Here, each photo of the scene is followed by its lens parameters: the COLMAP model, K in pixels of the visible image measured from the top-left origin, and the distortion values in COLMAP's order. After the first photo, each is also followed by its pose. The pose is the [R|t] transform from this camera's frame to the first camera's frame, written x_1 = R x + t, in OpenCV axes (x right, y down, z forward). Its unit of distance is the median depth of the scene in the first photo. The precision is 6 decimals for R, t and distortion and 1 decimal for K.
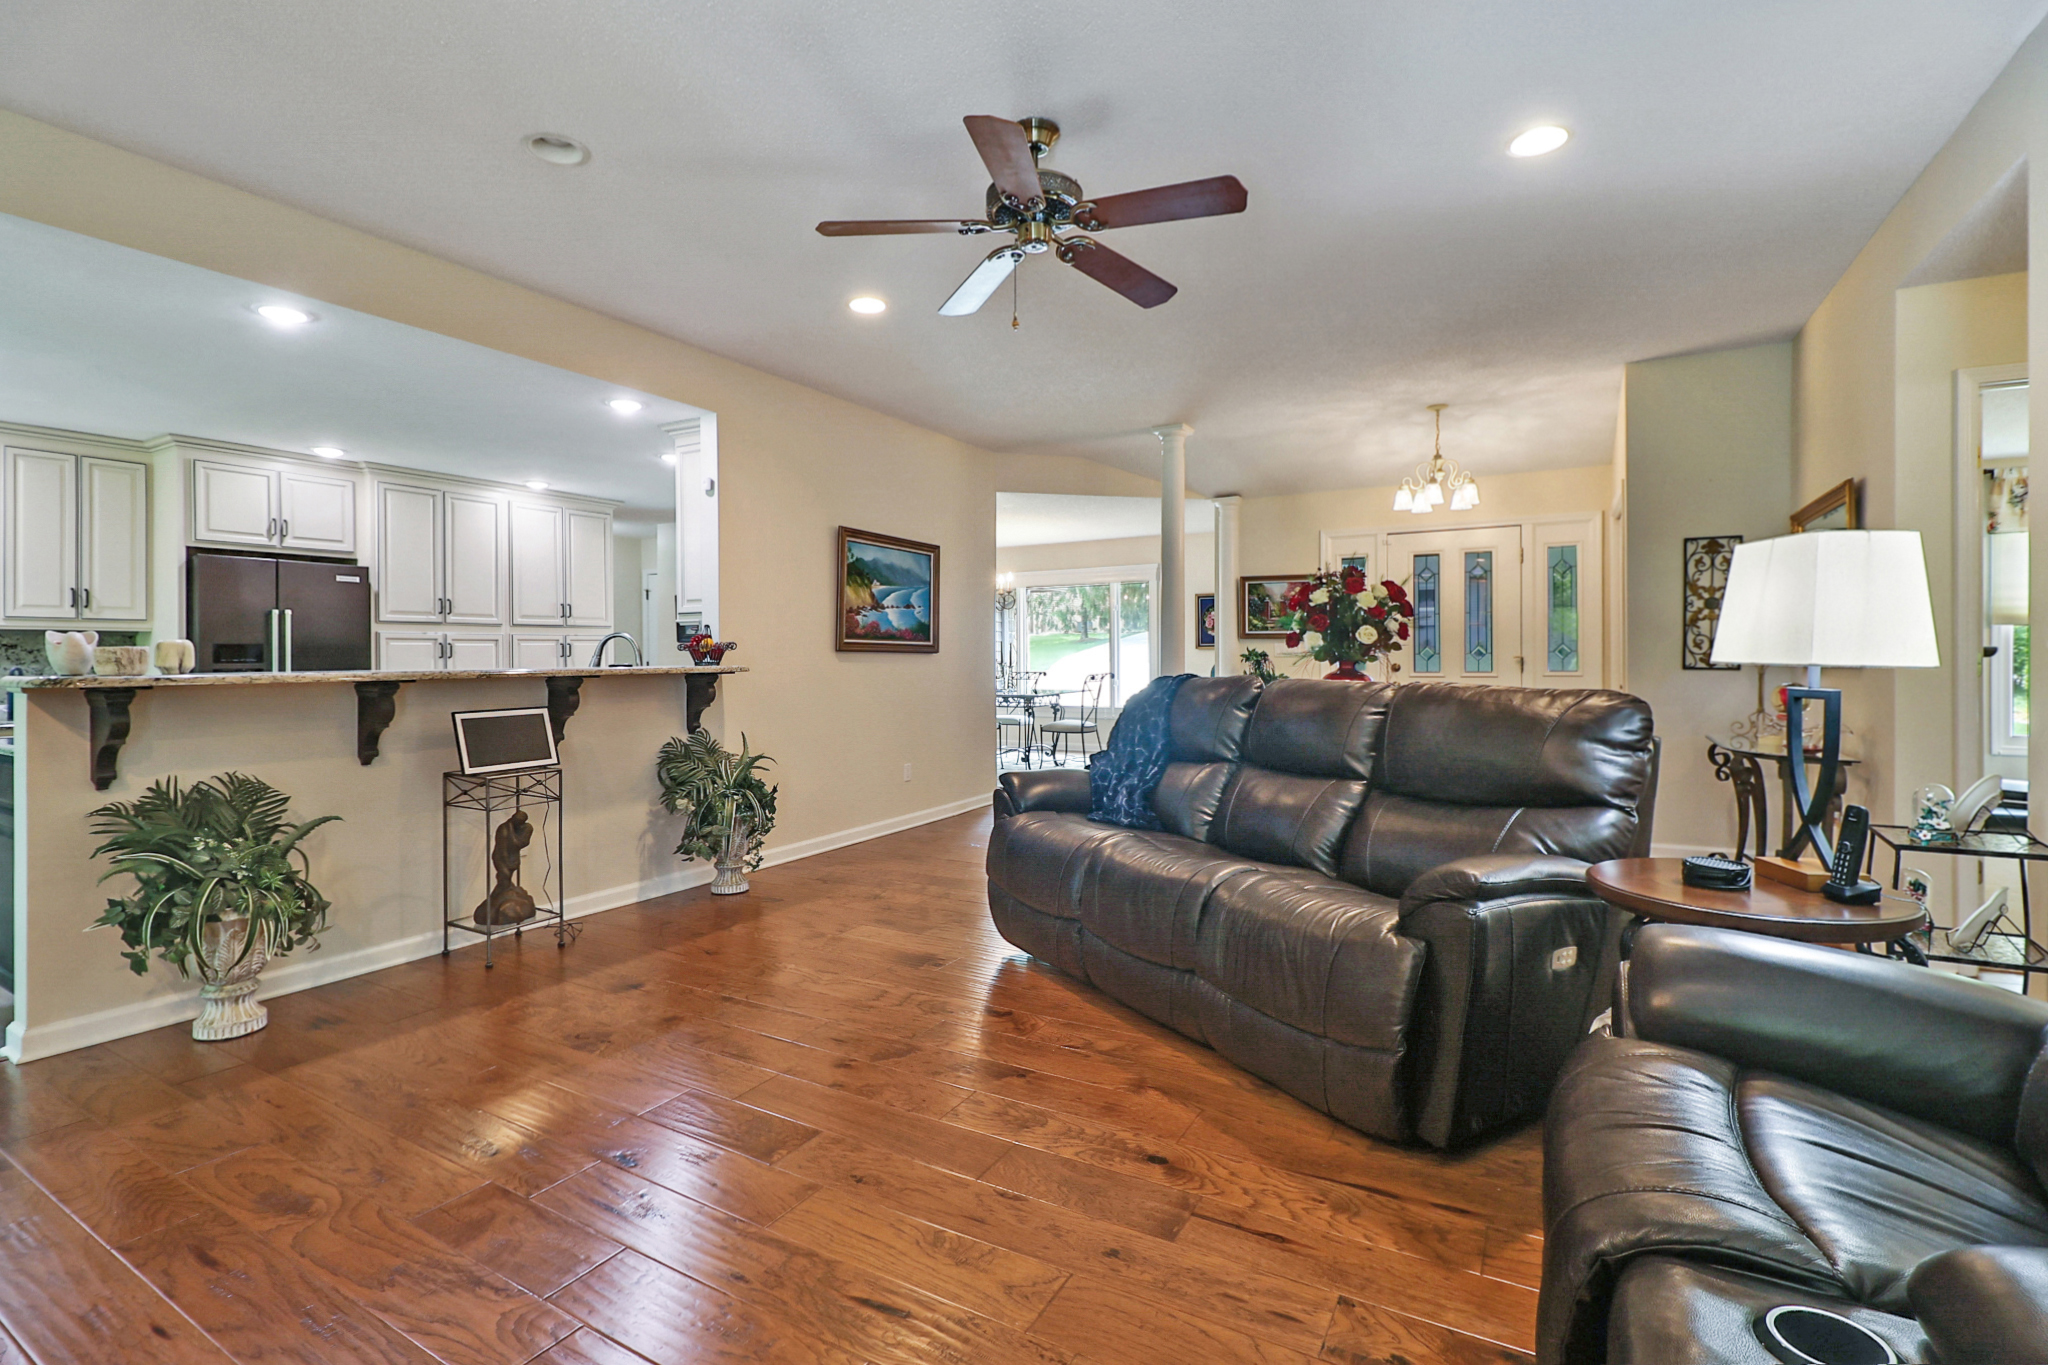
lens RADIAL K [[937.7, 0, 1020.6], [0, 937.7, 656.1], [0, 0, 1]] dist [-0.000631, -0.012056]
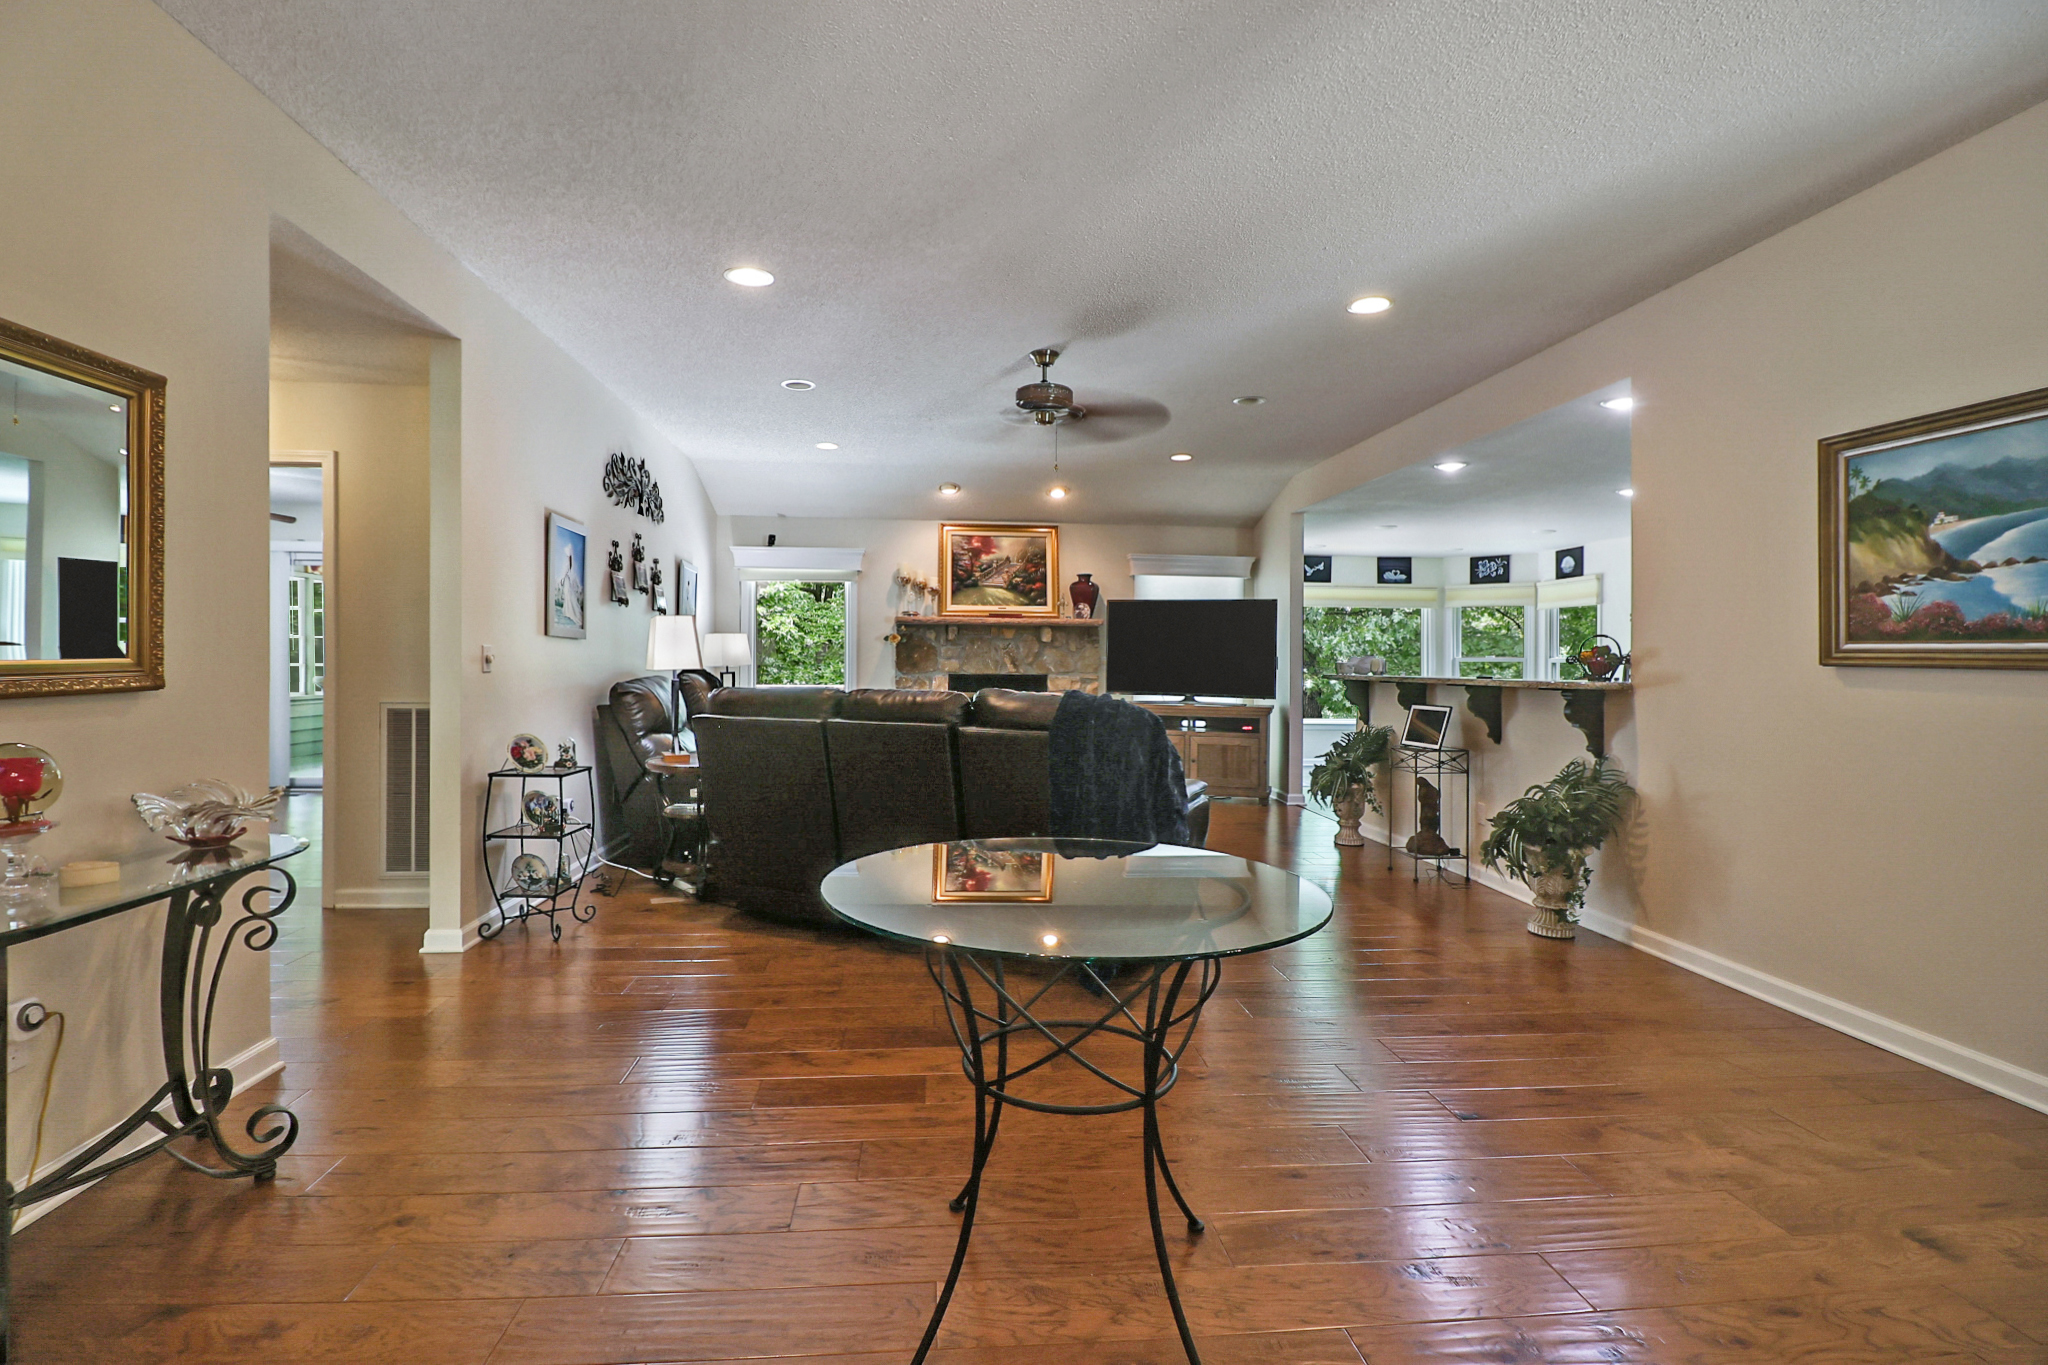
lens RADIAL K [[937.7, 0, 1017.4], [0, 937.7, 683.9], [0, 0, 1]] dist [-0.000631, -0.012056]
pose [[-0.815943, 0.011817, -0.578011, 0.508799], [-0.004022, 0.999651, 0.026114, -0.006662], [0.578118, 0.023632, -0.815611, 1.160664]]
